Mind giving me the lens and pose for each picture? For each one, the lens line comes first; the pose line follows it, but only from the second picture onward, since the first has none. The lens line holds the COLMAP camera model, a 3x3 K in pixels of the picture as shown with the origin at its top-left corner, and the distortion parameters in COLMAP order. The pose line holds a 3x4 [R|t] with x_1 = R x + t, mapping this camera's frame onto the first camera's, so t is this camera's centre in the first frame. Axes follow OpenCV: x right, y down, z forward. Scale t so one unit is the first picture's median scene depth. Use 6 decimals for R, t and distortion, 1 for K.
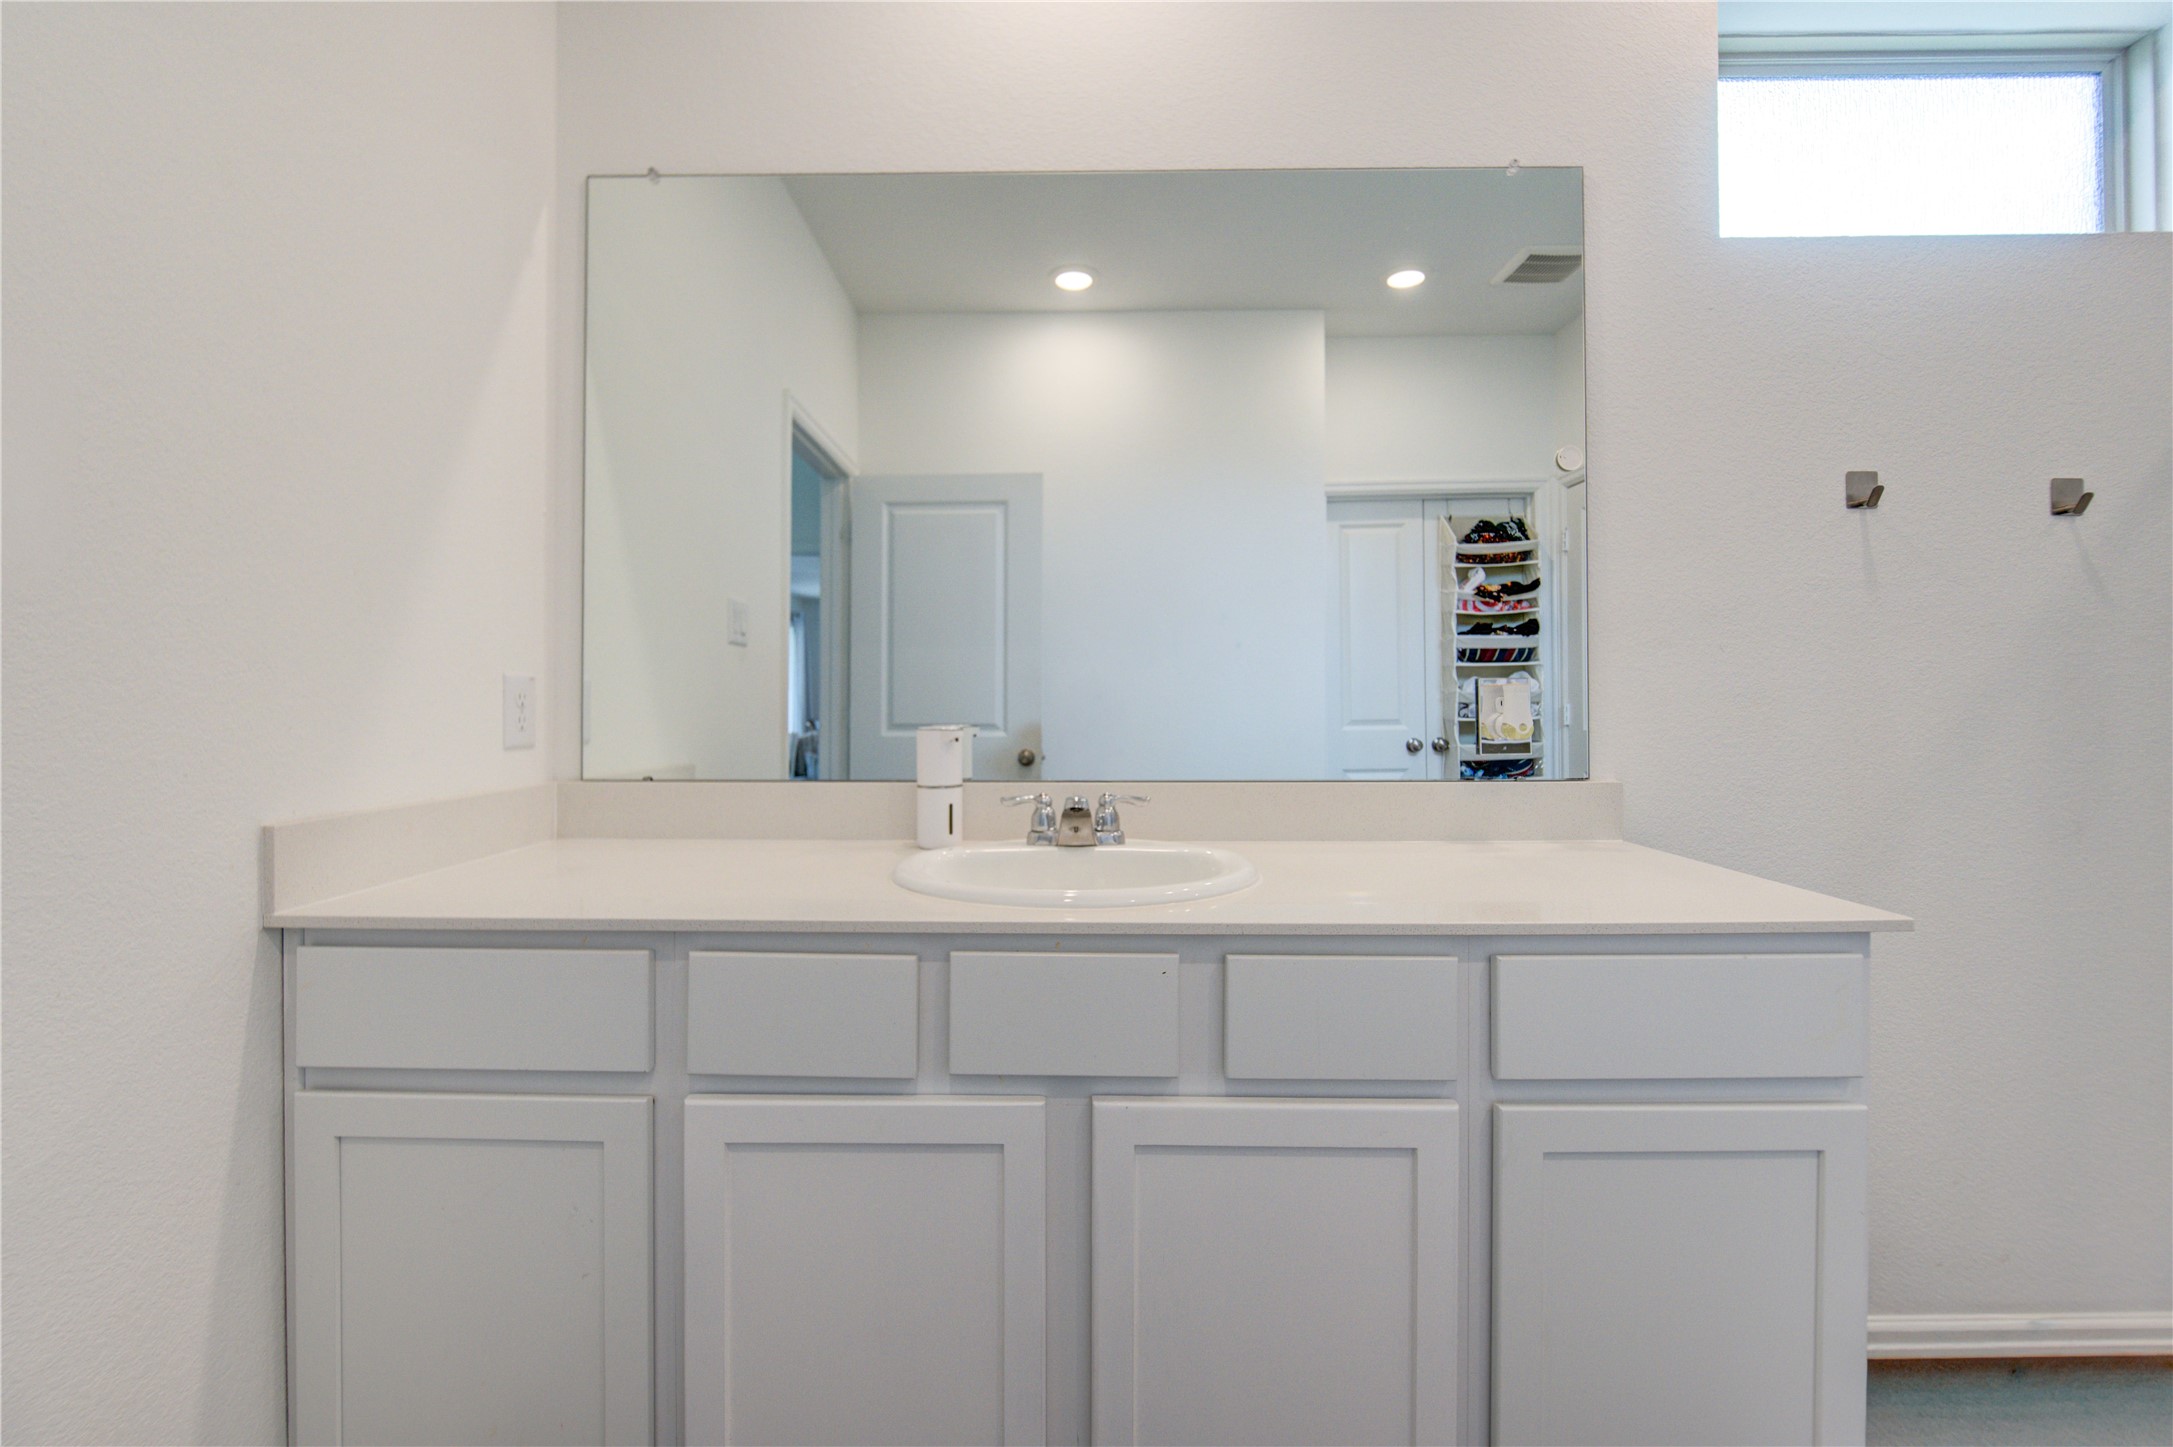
lens RADIAL K [[918.1, 0, 1086.2], [0, 918.1, 689.3], [0, 0, 1]] dist [-0.000927, 0.000214]
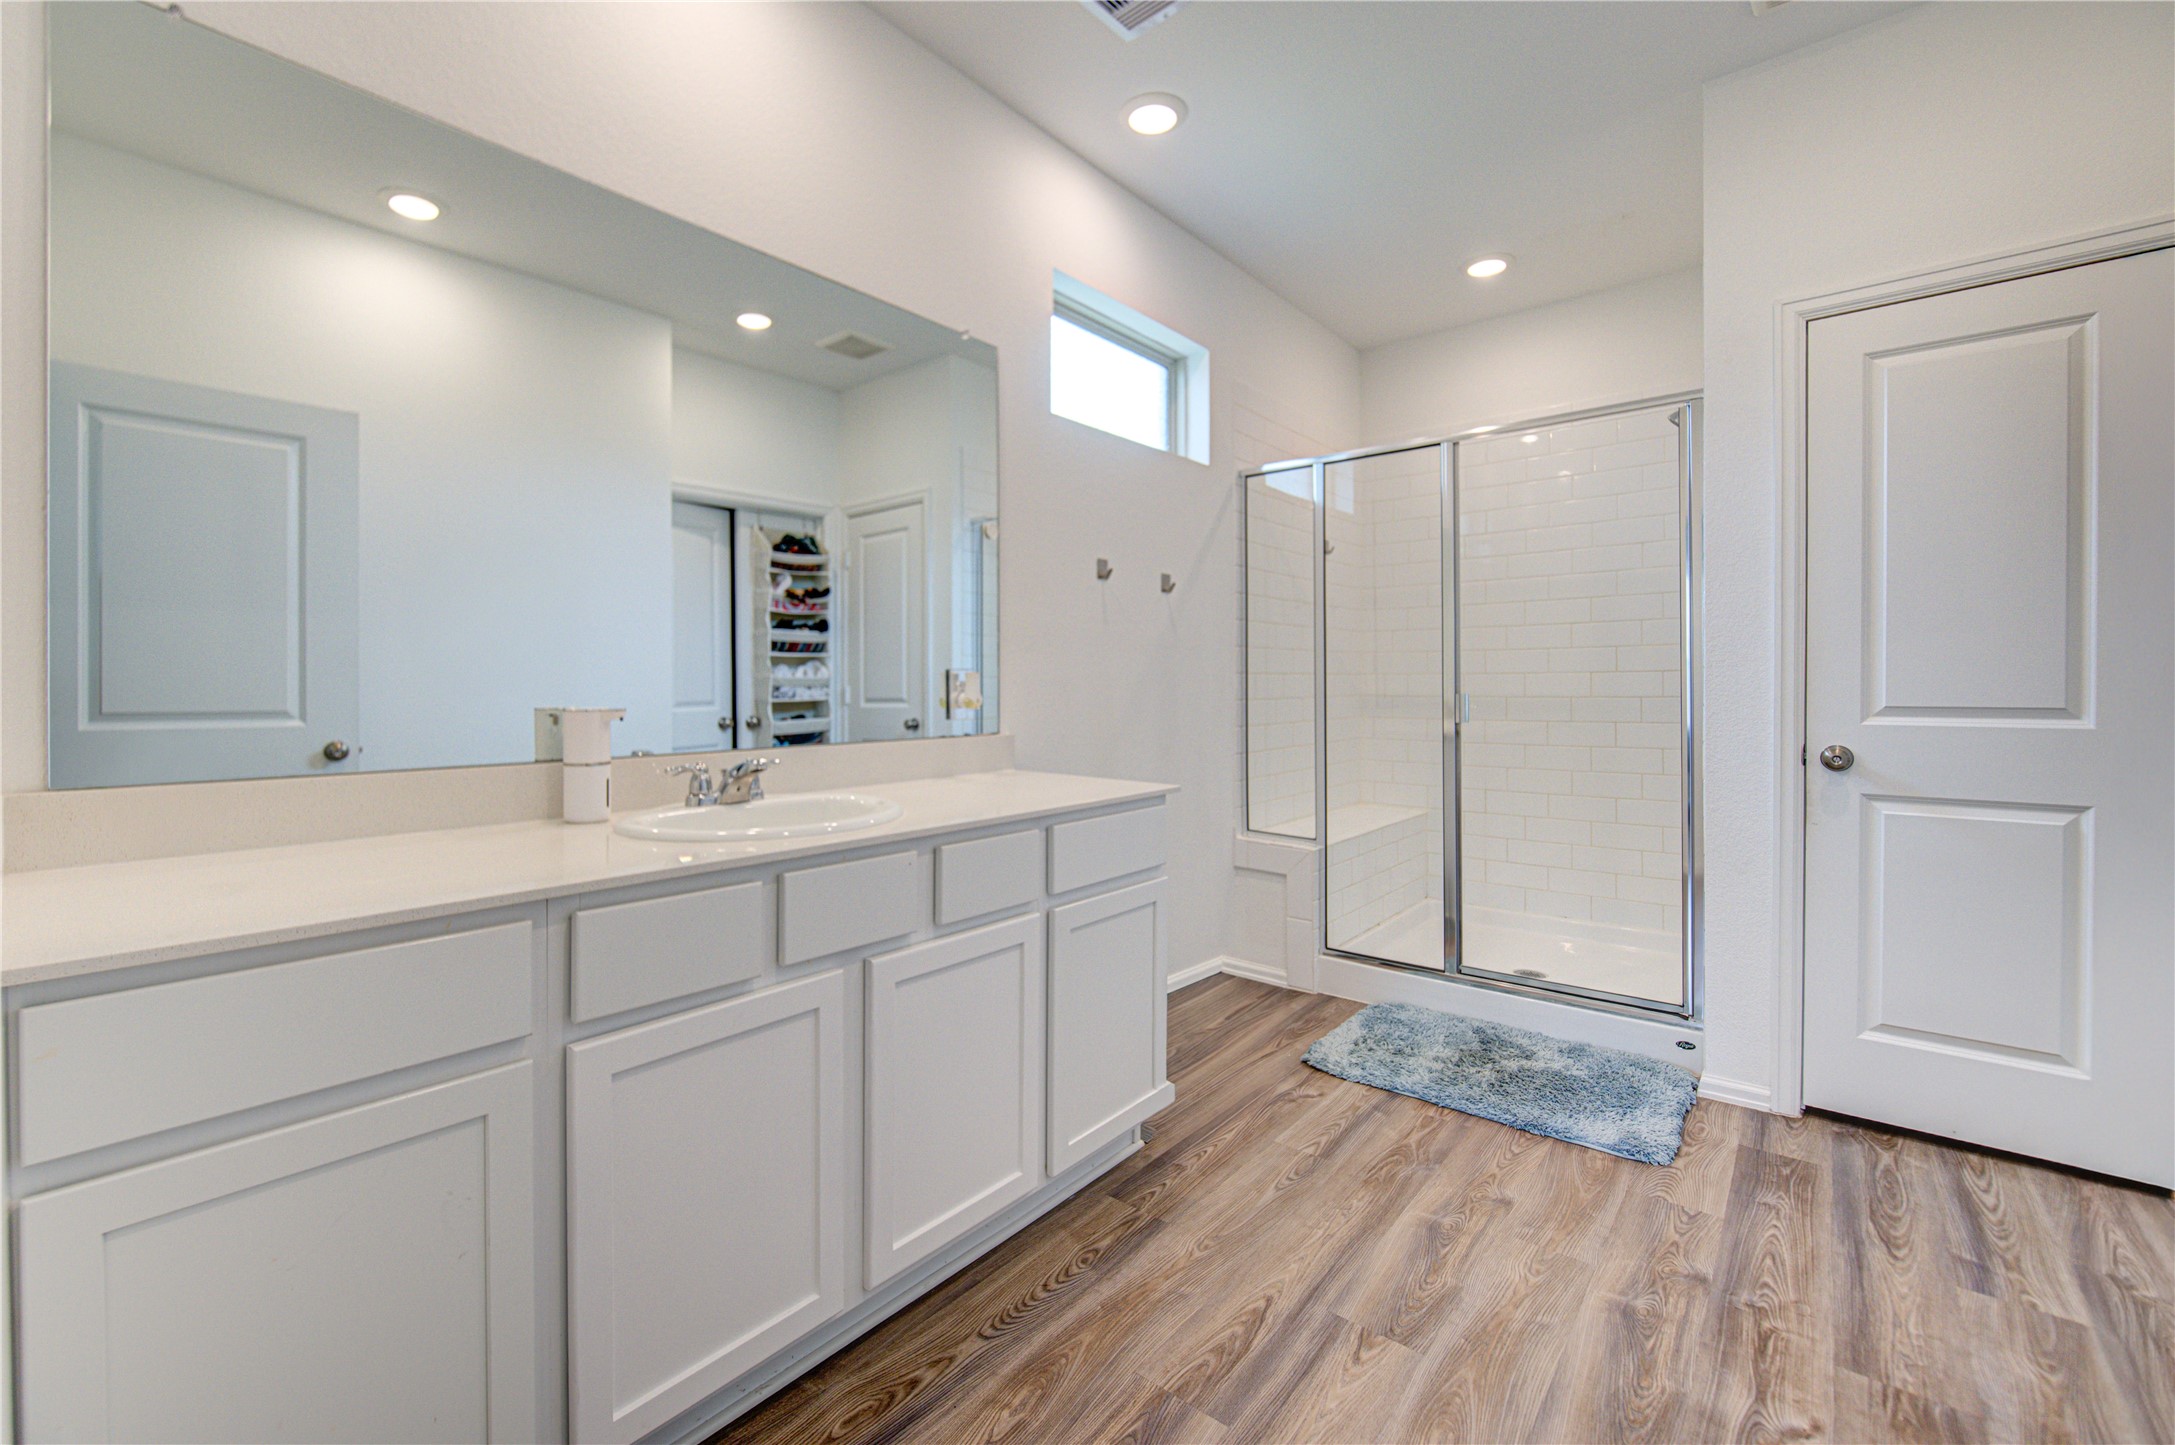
lens RADIAL K [[904.1, 0, 1078.6], [0, 904.1, 697.9], [0, 0, 1]] dist [-0.000027, -0.003361]
pose [[0.622153, -0.007975, 0.782855, -0.263822], [-0.012788, 0.999711, 0.020347, 0.000811], [-0.782791, -0.022670, 0.621871, -0.038133]]
